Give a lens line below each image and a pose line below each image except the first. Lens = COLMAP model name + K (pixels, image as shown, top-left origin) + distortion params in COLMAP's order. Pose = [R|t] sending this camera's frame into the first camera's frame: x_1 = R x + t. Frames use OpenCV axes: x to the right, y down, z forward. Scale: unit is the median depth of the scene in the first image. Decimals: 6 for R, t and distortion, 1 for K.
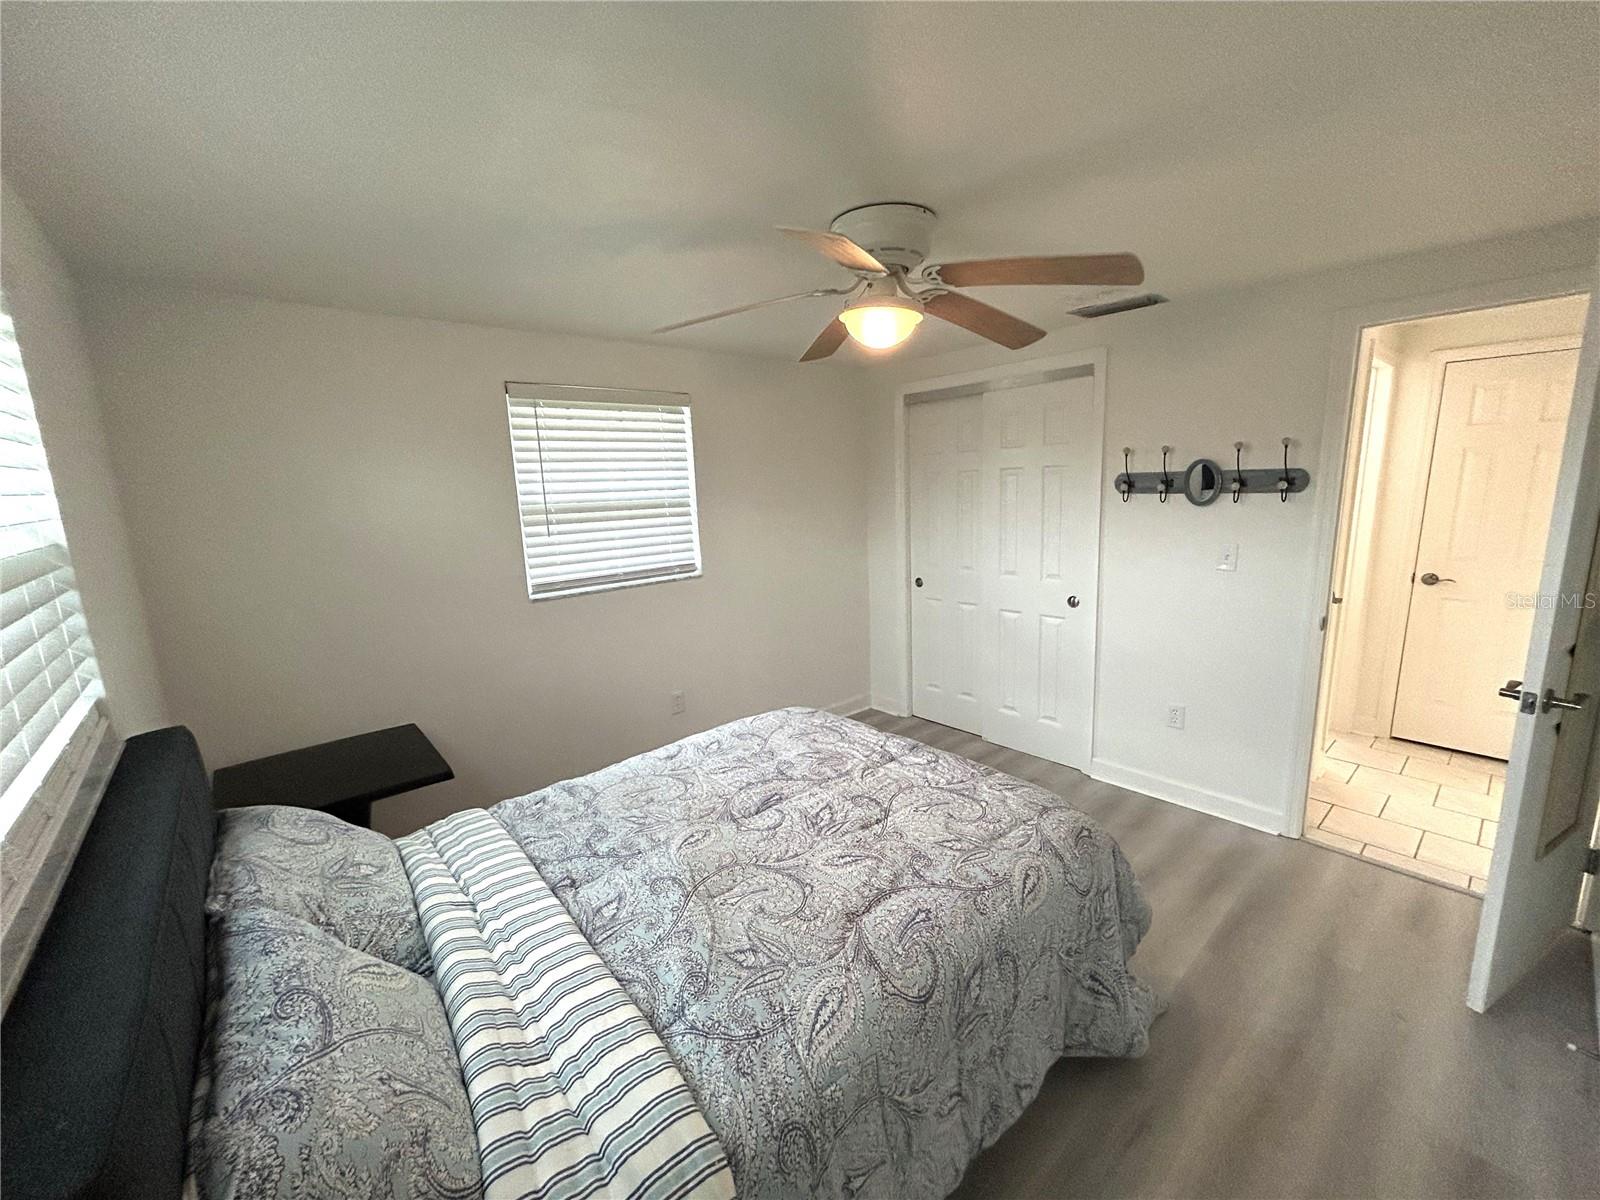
lens RADIAL K [[647.1, 0, 801.8], [0, 647.1, 596.8], [0, 0, 1]] dist [0.000177, -0.000099]
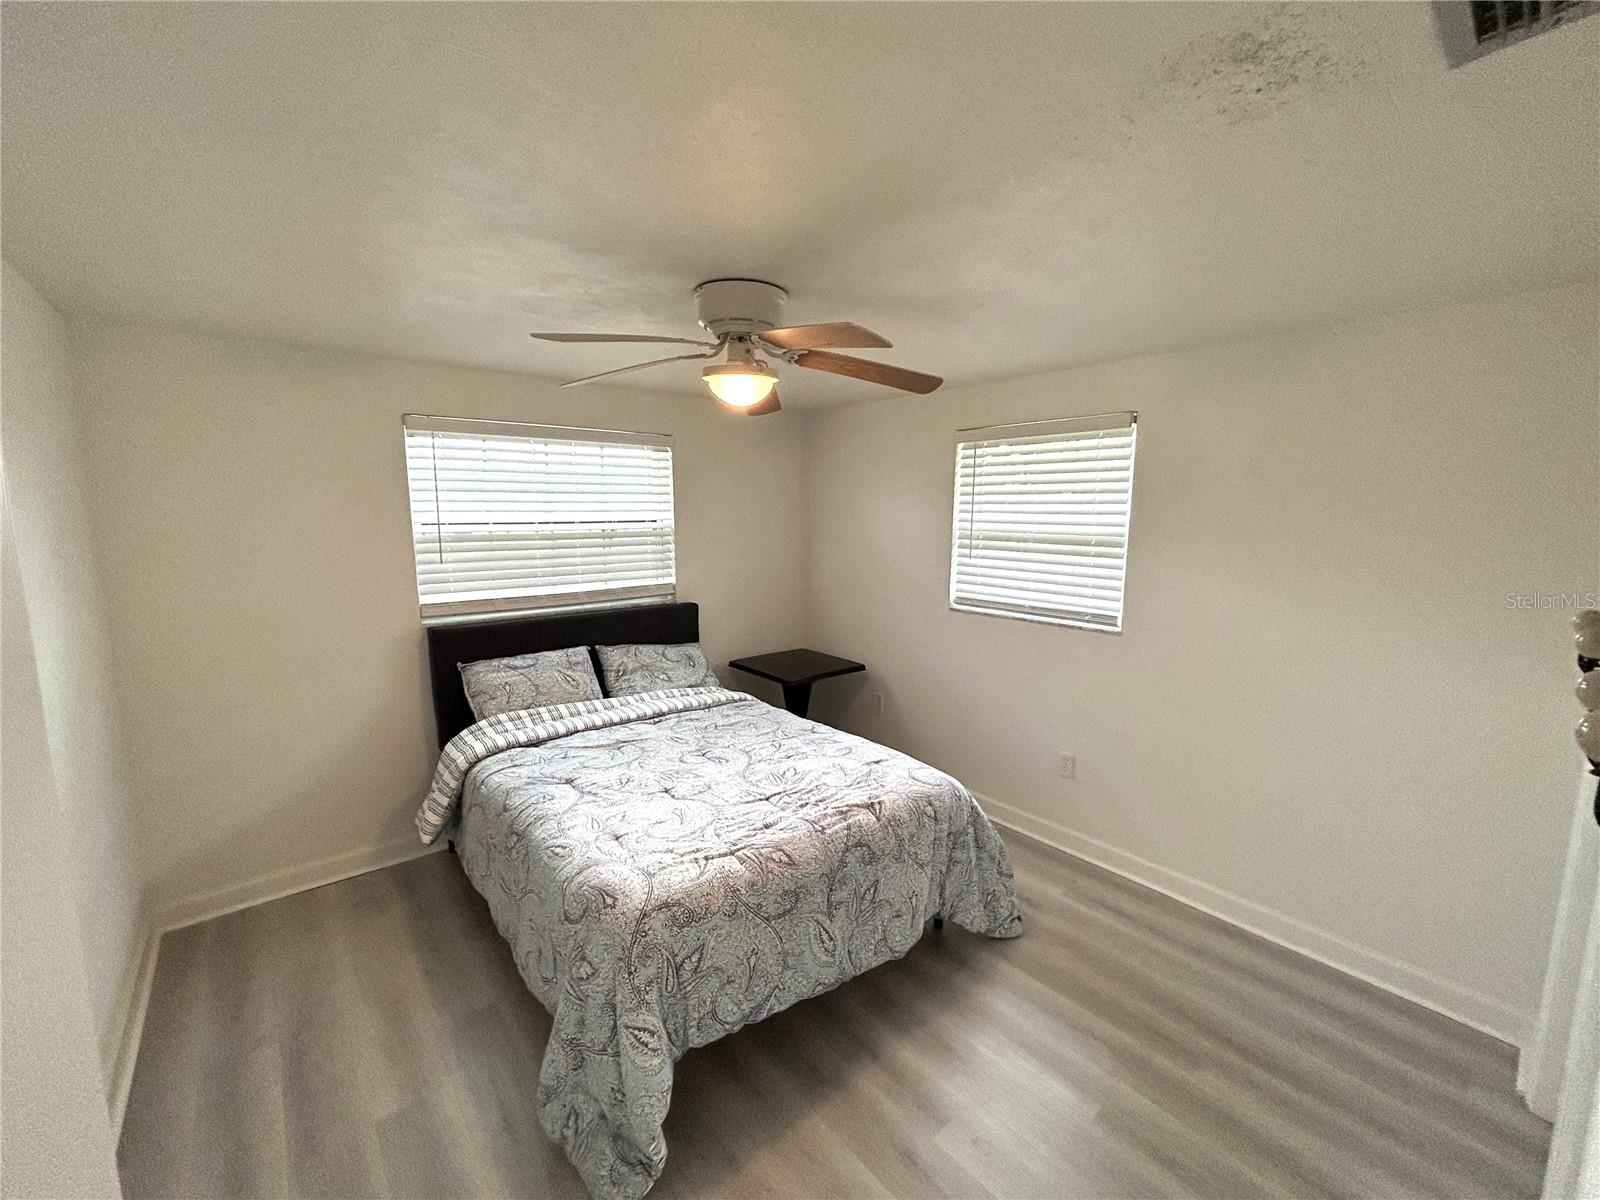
lens RADIAL K [[647.1, 0, 802.5], [0, 647.1, 599.1], [0, 0, 1]] dist [0.000177, -0.000099]
pose [[-0.022339, 0.169628, -0.985255, 0.770338], [-0.184155, 0.967939, 0.170822, -0.166259], [0.982643, 0.185256, 0.009615, 0.707347]]
